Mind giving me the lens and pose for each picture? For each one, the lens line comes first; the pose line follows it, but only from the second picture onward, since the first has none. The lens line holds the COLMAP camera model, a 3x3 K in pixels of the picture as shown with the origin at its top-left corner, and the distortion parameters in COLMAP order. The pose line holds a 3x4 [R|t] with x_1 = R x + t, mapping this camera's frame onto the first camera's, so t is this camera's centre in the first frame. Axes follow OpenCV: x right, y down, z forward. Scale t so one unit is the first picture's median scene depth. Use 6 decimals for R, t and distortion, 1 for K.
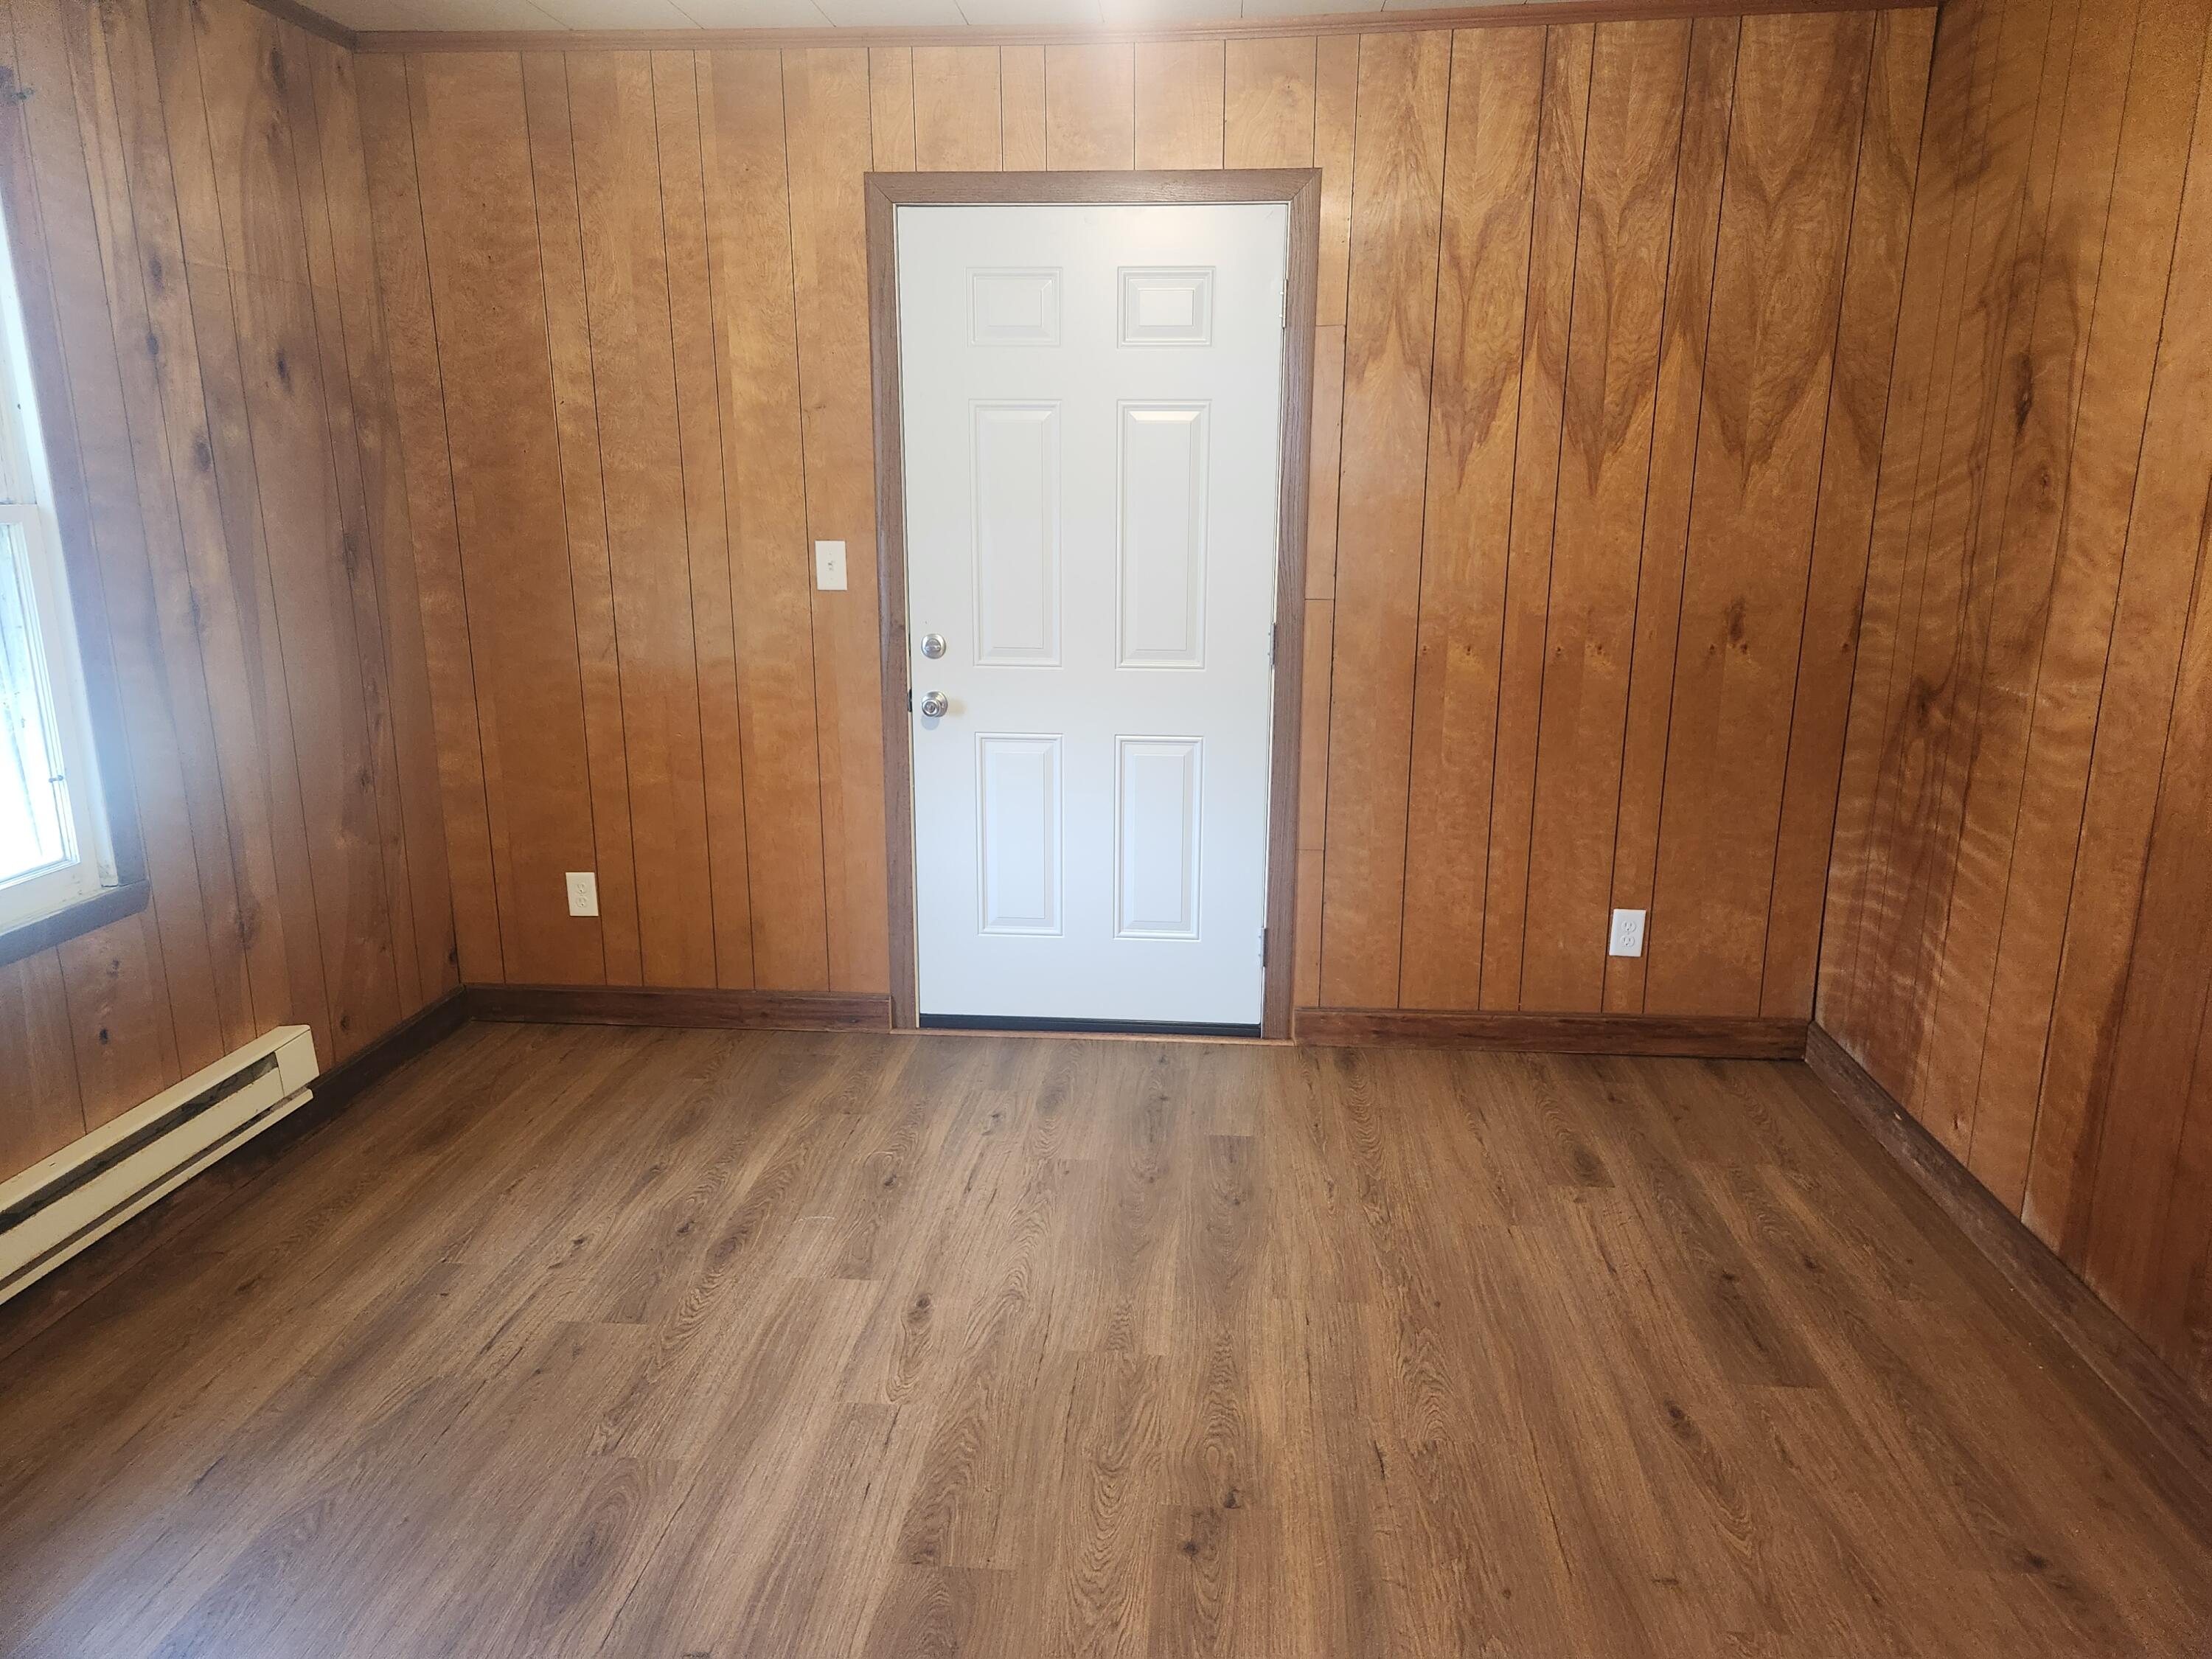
lens RADIAL K [[1472.1, 0, 1115.0], [0, 1472.1, 820.8], [0, 0, 1]] dist [0.058210, -0.040207]
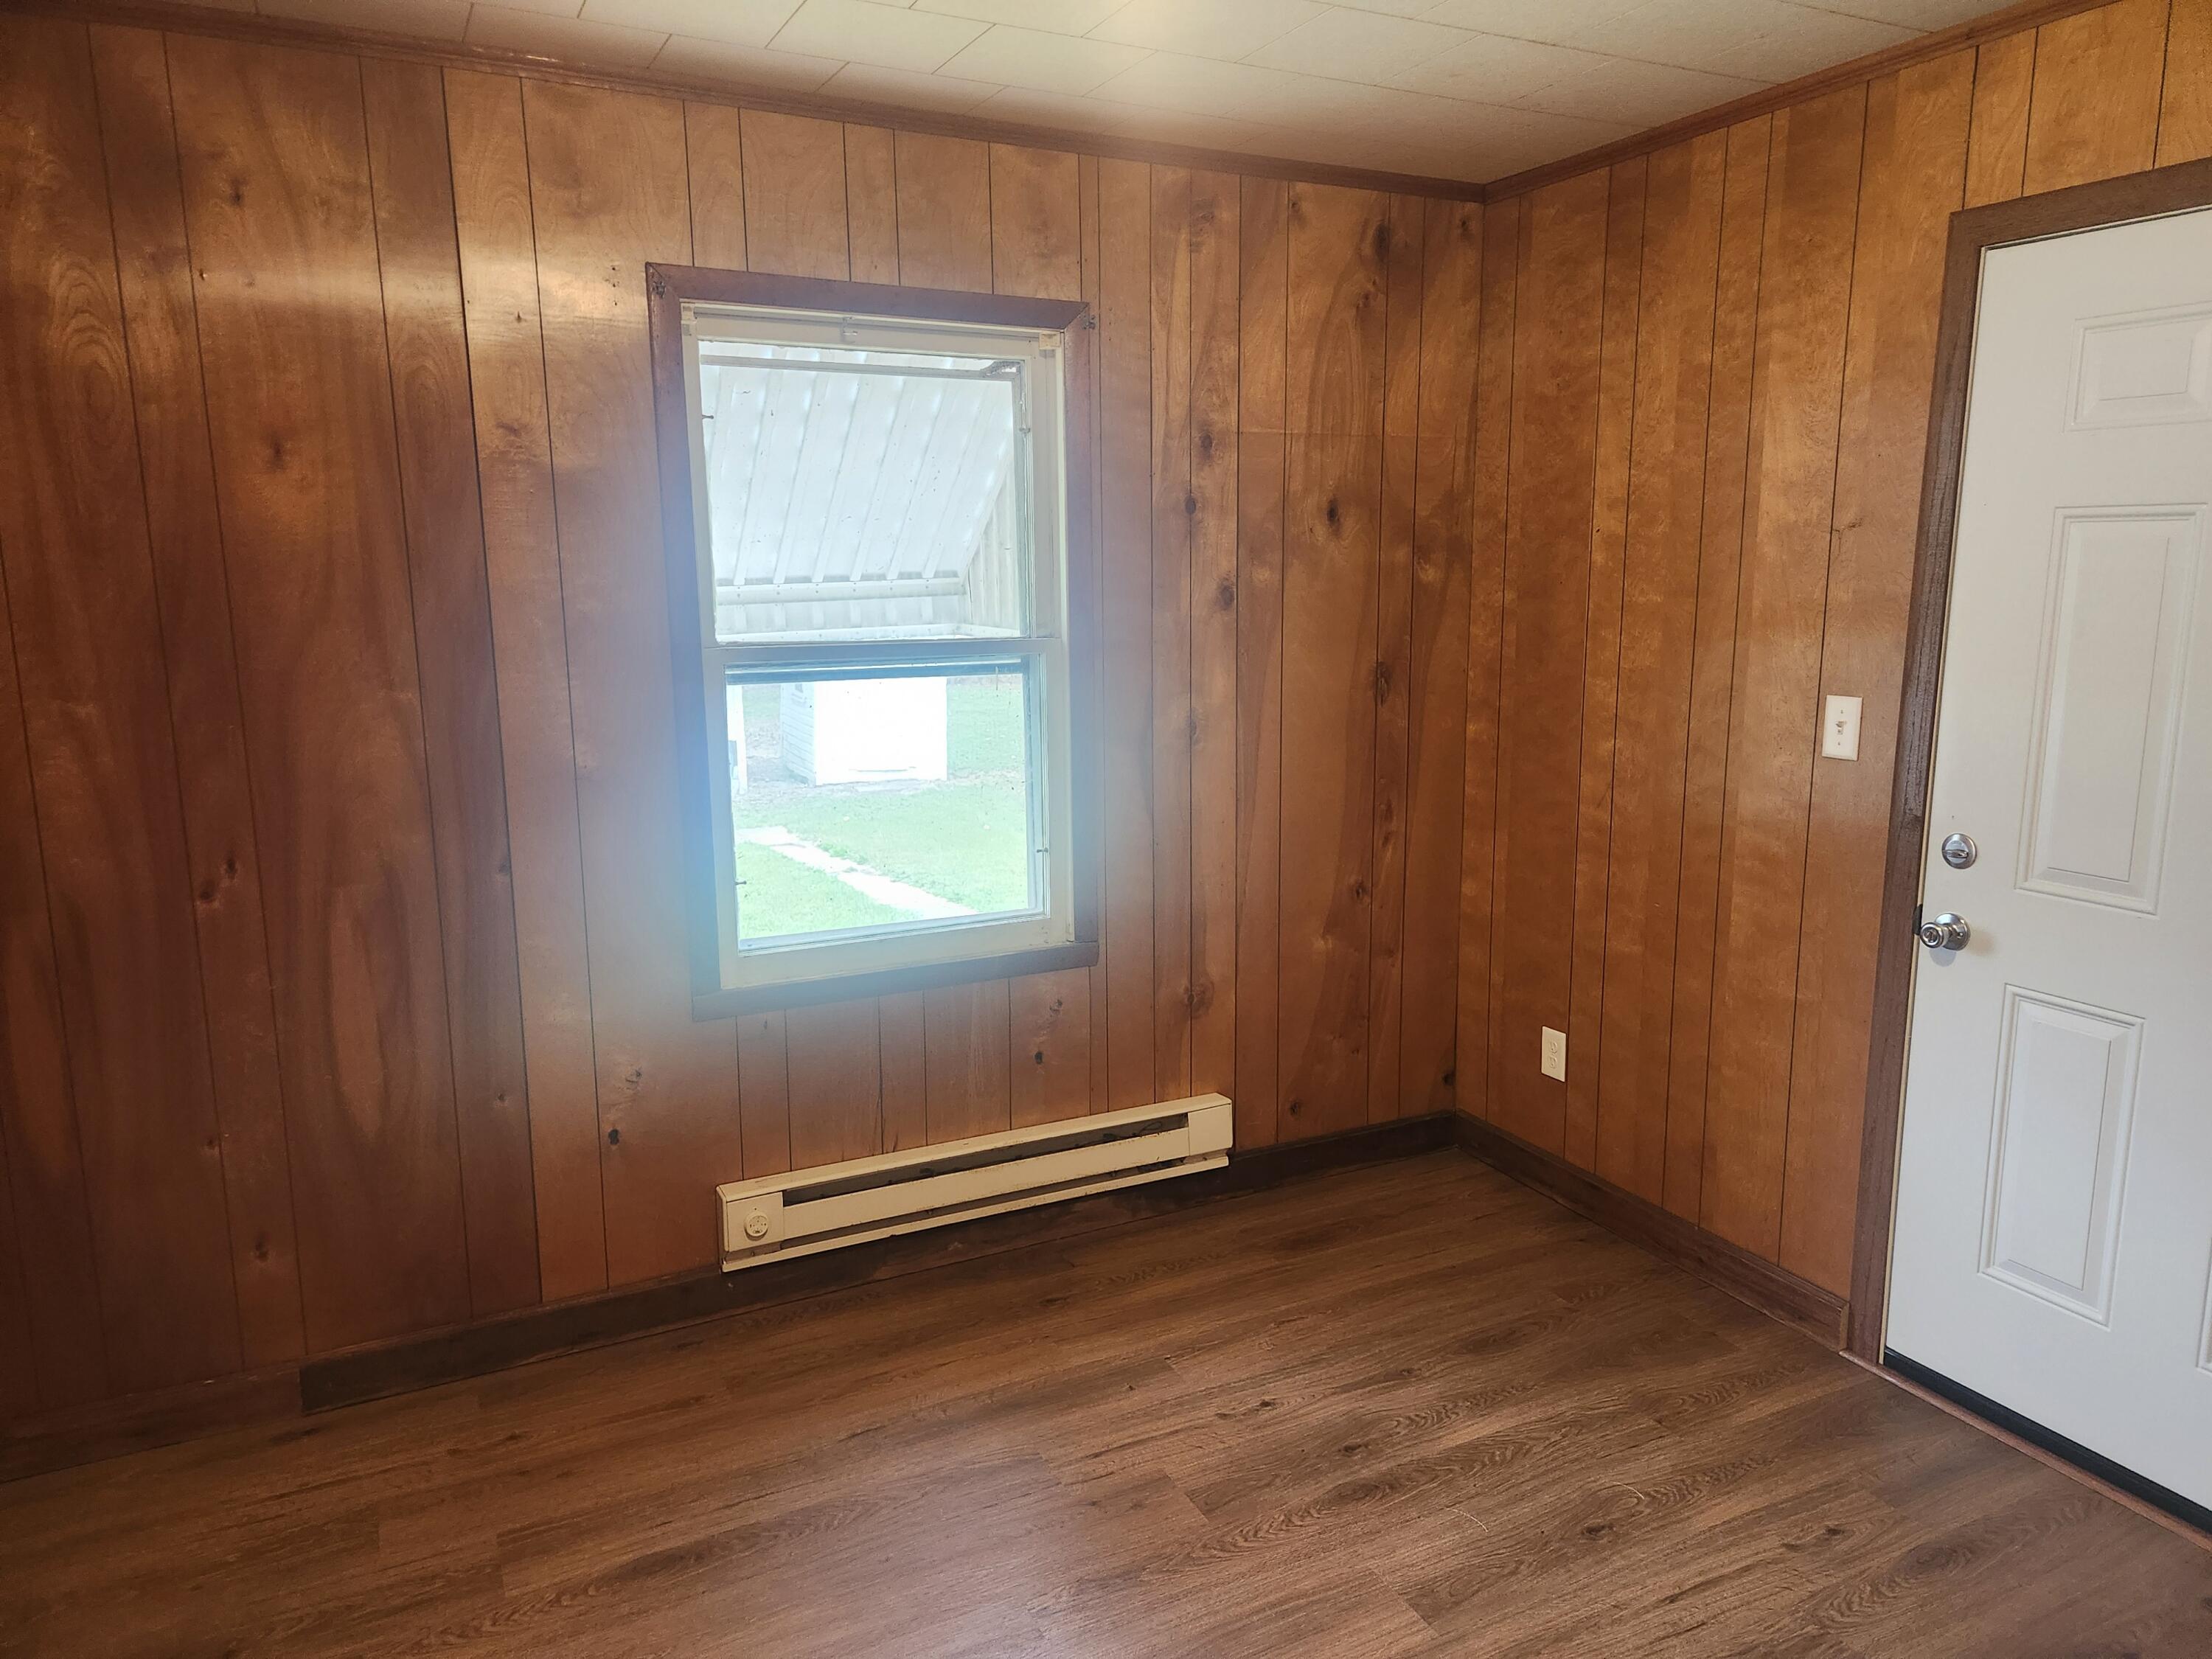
lens RADIAL K [[1472.1, 0, 1109.1], [0, 1472.1, 819.1], [0, 0, 1]] dist [0.058210, -0.040207]
pose [[0.512357, 0.142091, -0.846936, 0.290379], [-0.189403, 0.980629, 0.049940, -0.098008], [0.837626, 0.134825, 0.529344, 0.294529]]
